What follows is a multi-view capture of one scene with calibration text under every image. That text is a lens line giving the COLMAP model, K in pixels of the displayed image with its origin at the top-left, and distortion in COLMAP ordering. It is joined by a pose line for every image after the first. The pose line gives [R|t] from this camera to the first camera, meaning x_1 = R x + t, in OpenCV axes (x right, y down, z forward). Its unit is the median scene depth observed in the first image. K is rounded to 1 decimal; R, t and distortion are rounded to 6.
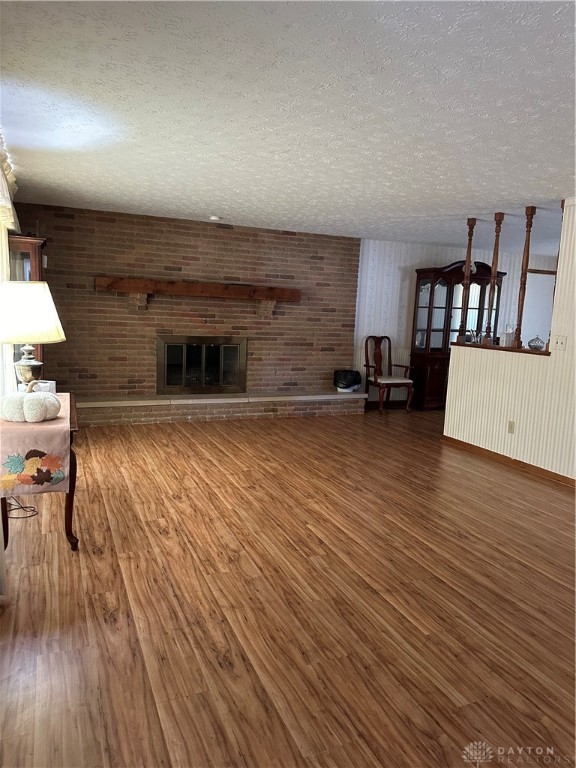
lens RADIAL K [[532.9, 0, 287.9], [0, 532.9, 385.0], [0, 0, 1]] dist [0.021899, -0.011086]
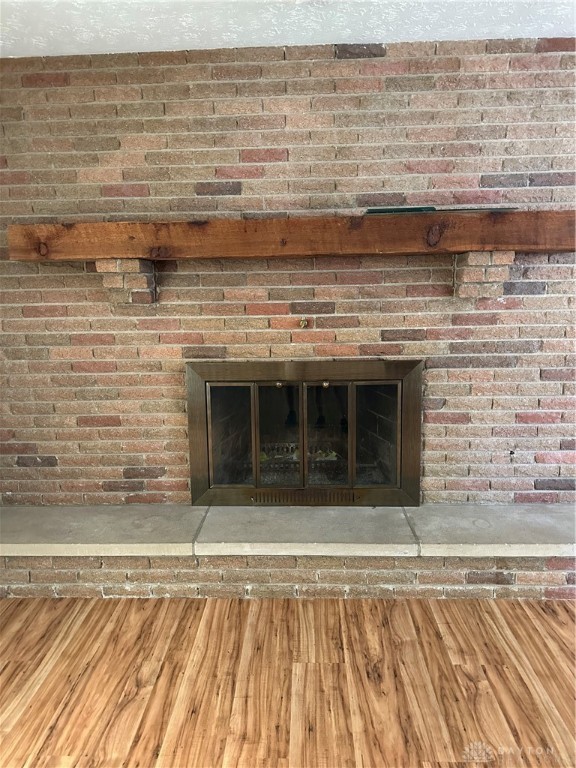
lens RADIAL K [[532.9, 0, 282.1], [0, 532.9, 381.7], [0, 0, 1]] dist [0.021899, -0.011086]
pose [[0.896076, 0.020389, -0.443432, -0.001782], [-0.002148, 0.999132, 0.041599, -0.095587], [0.443895, -0.036323, 0.895342, 0.667748]]
